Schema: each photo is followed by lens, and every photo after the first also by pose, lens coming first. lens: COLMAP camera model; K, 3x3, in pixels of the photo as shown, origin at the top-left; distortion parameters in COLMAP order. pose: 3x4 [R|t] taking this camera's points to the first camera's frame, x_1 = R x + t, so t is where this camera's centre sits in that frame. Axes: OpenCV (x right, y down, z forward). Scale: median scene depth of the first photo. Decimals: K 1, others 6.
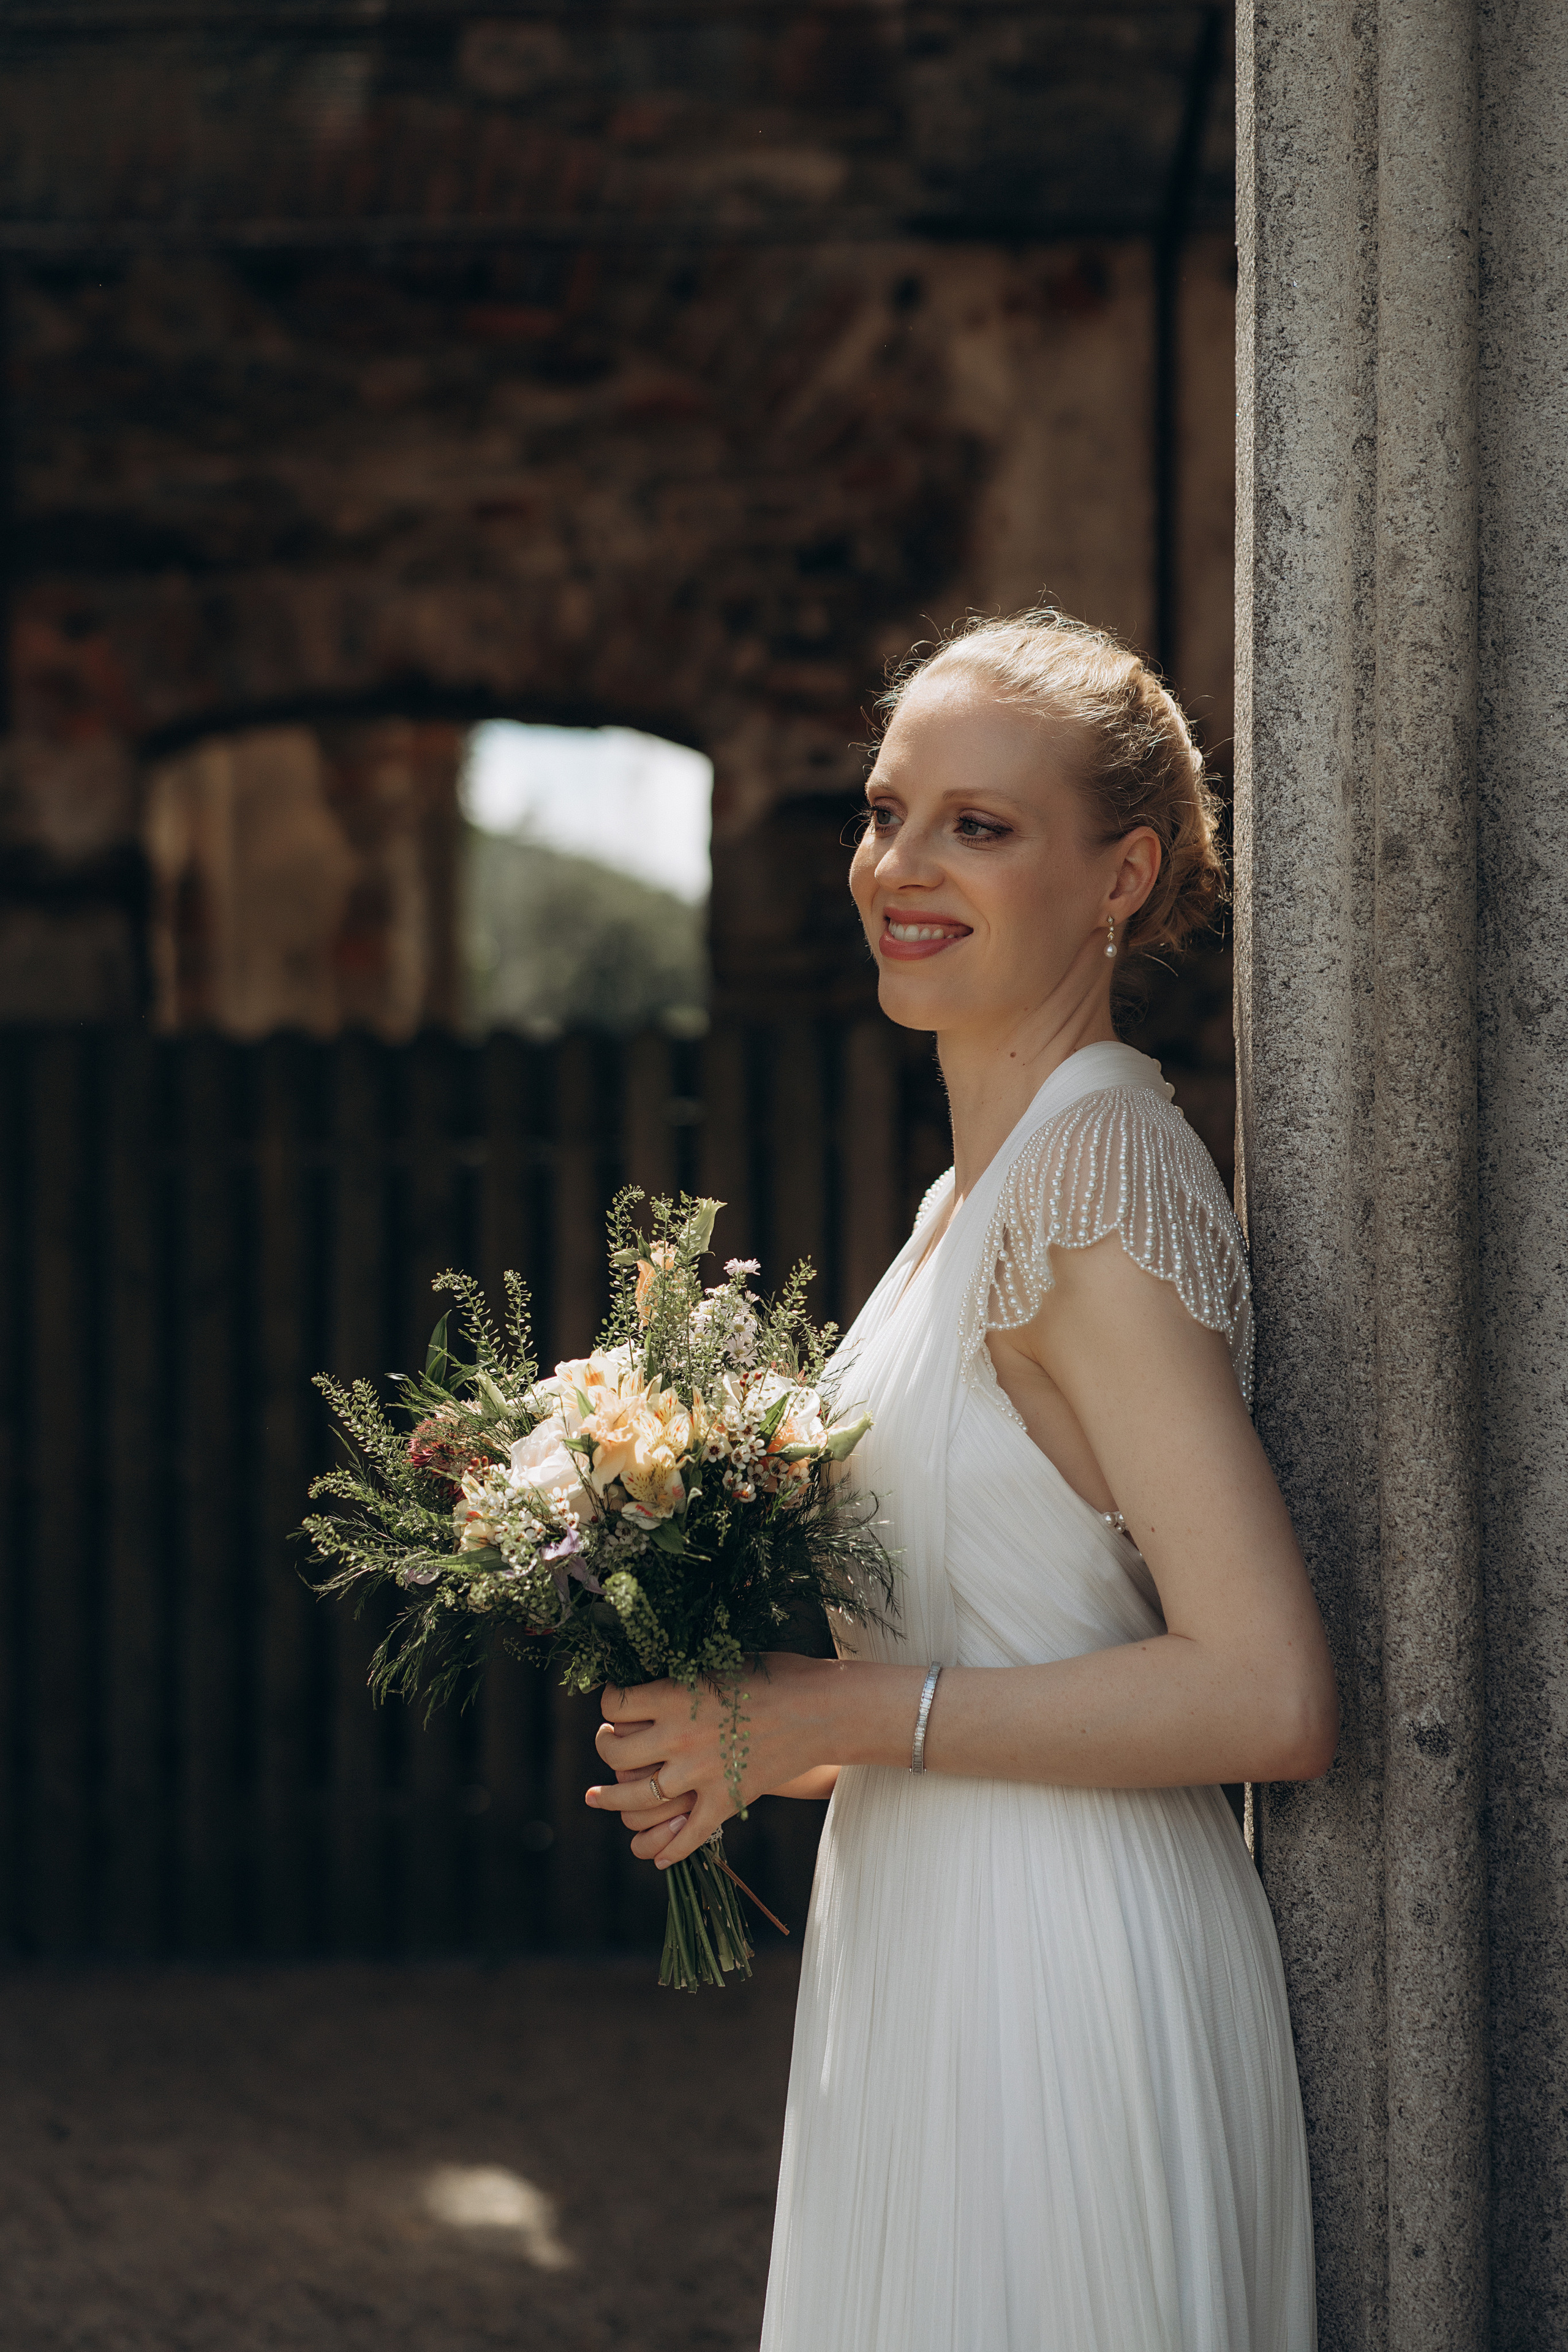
lens RADIAL K [[5635.3, 0, 828.7], [0, 5635.3, 1135.7], [0, 0, 1]] dist [1.026284, -11.983986]
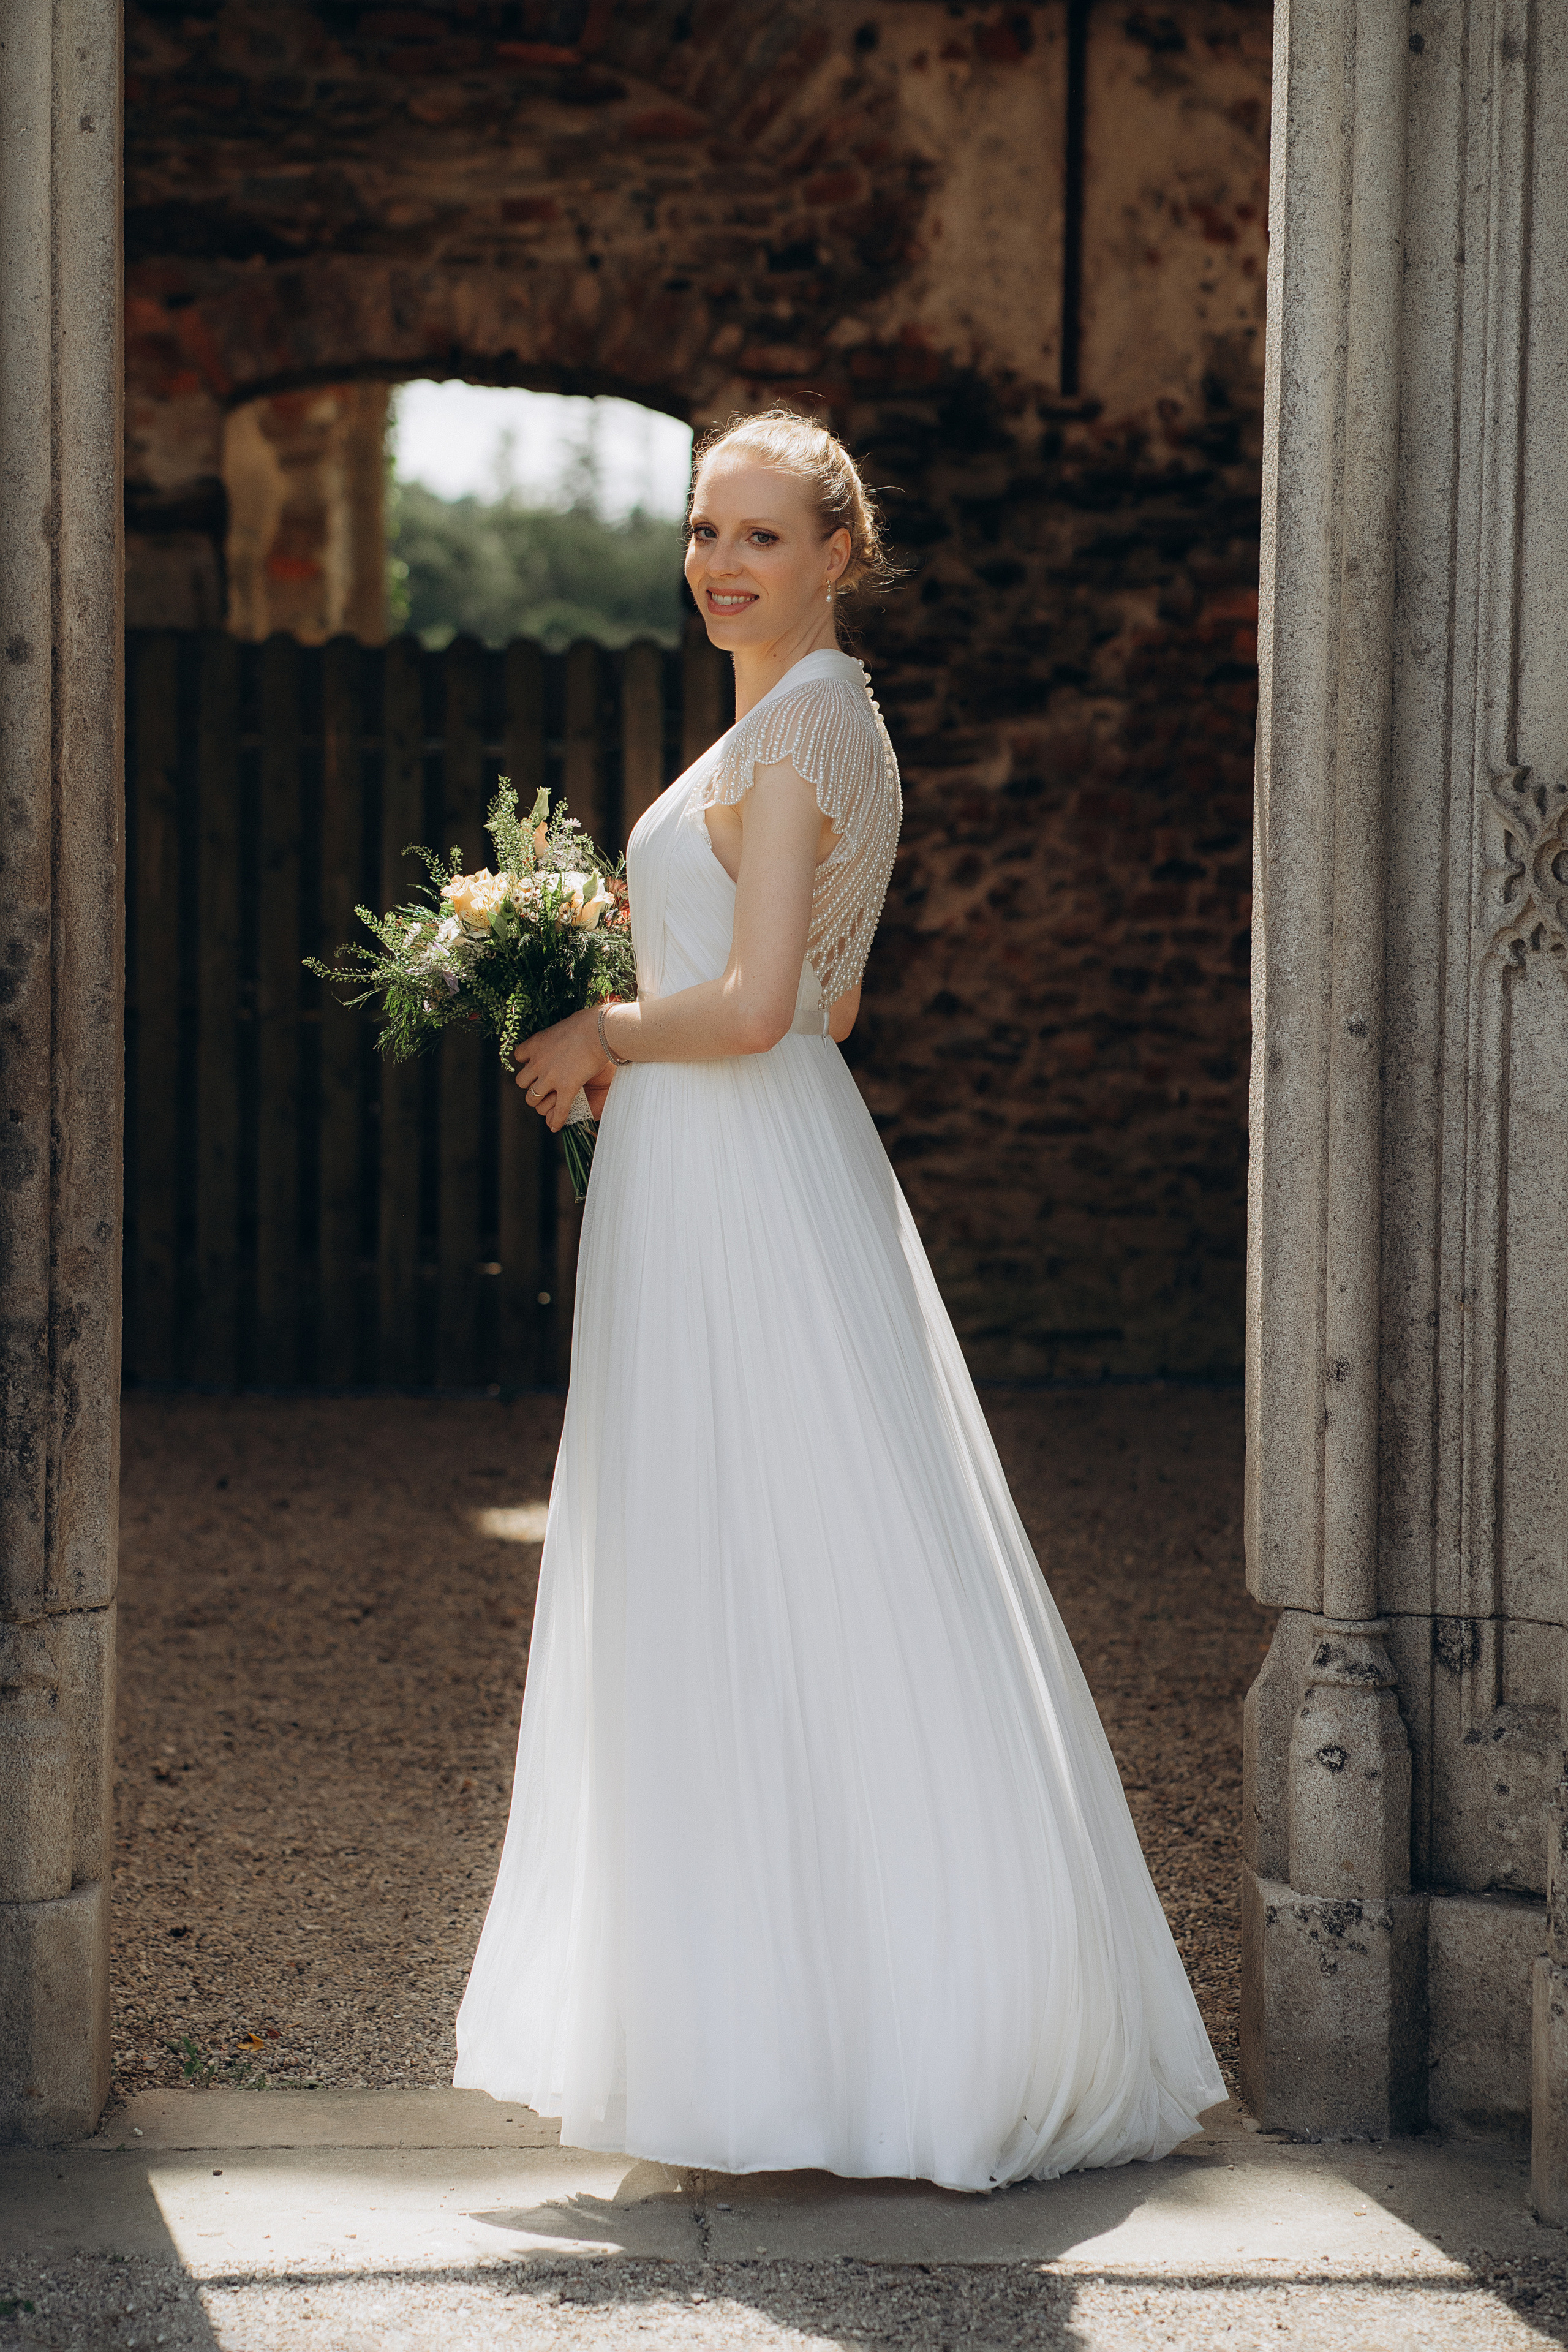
lens RADIAL K [[5954.2, 0, 832.4], [0, 5954.2, 1065.4], [0, 0, 1]] dist [0.980947, -11.737956]
pose [[0.998874, 0.017652, 0.044039, -0.157756], [-0.019871, 0.998528, 0.050464, 0.018195], [-0.043084, -0.051282, 0.997754, -0.995871]]
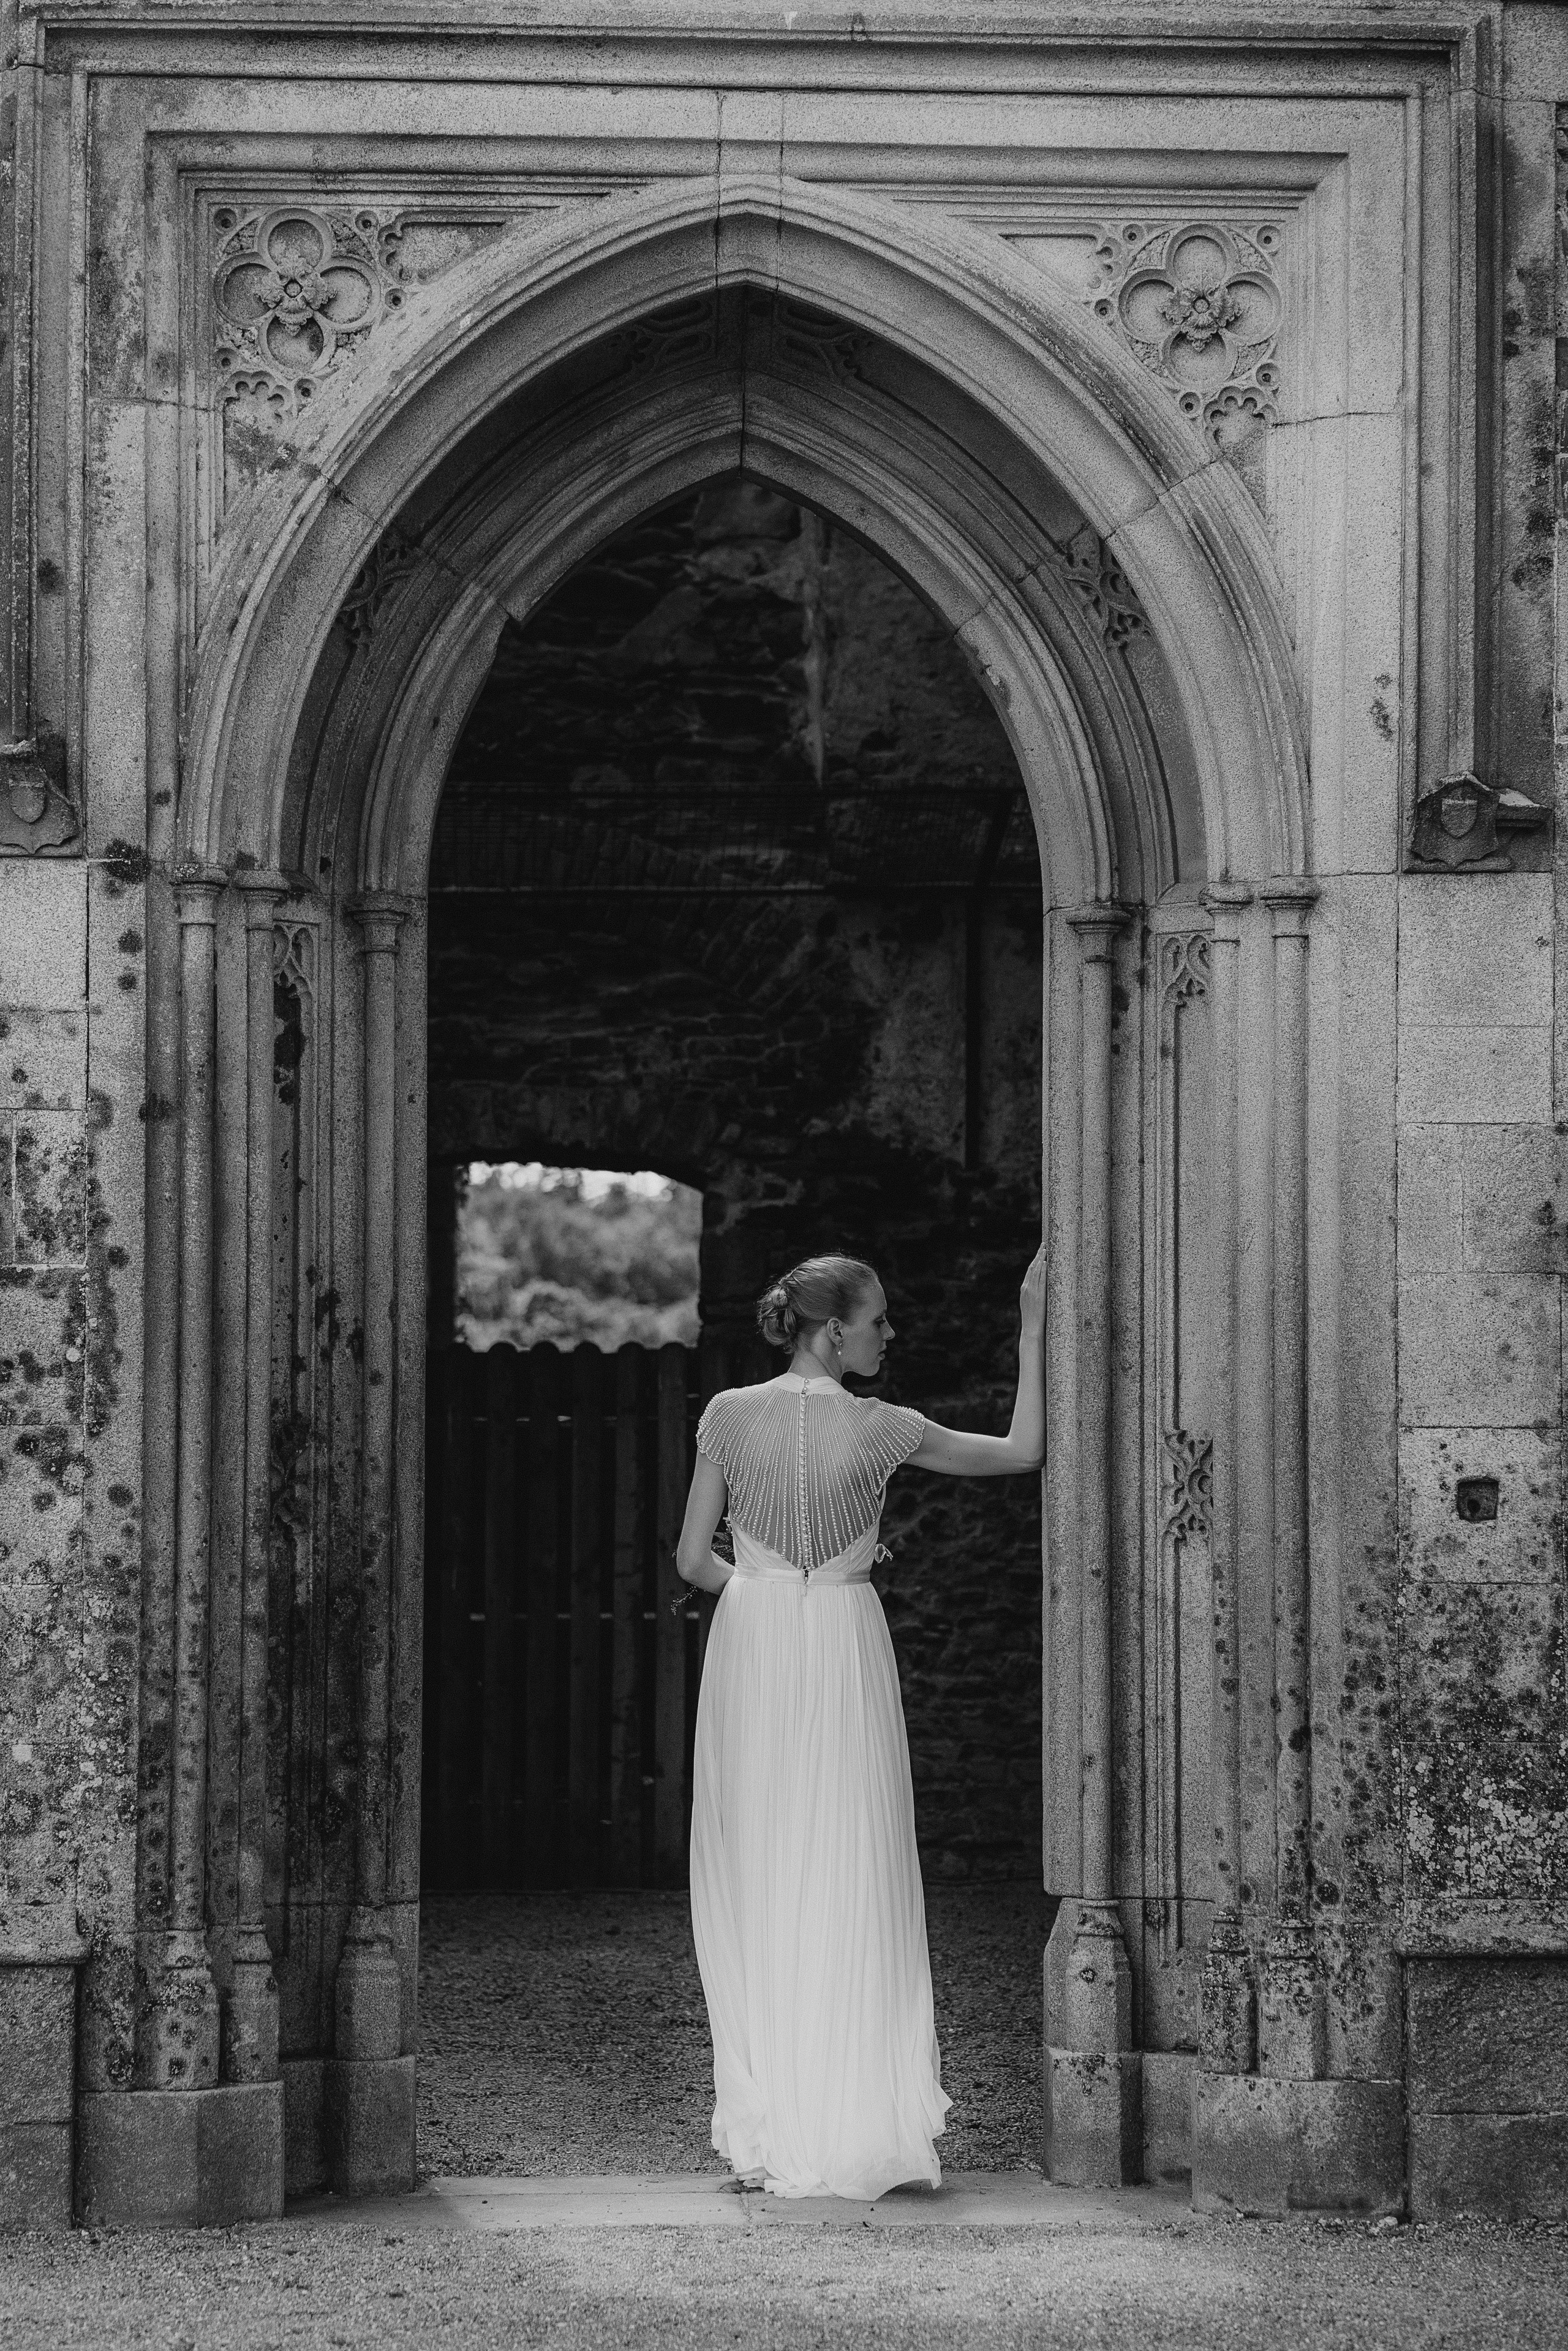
lens RADIAL K [[5806.3, 0, 873.4], [0, 5806.3, 1176.2], [0, 0, 1]] dist [0.912839, -11.940704]
pose [[0.998439, 0.011920, 0.054559, -0.230110], [-0.009553, 0.999010, -0.043447, 0.017098], [-0.055023, 0.042858, 0.997565, -2.579624]]
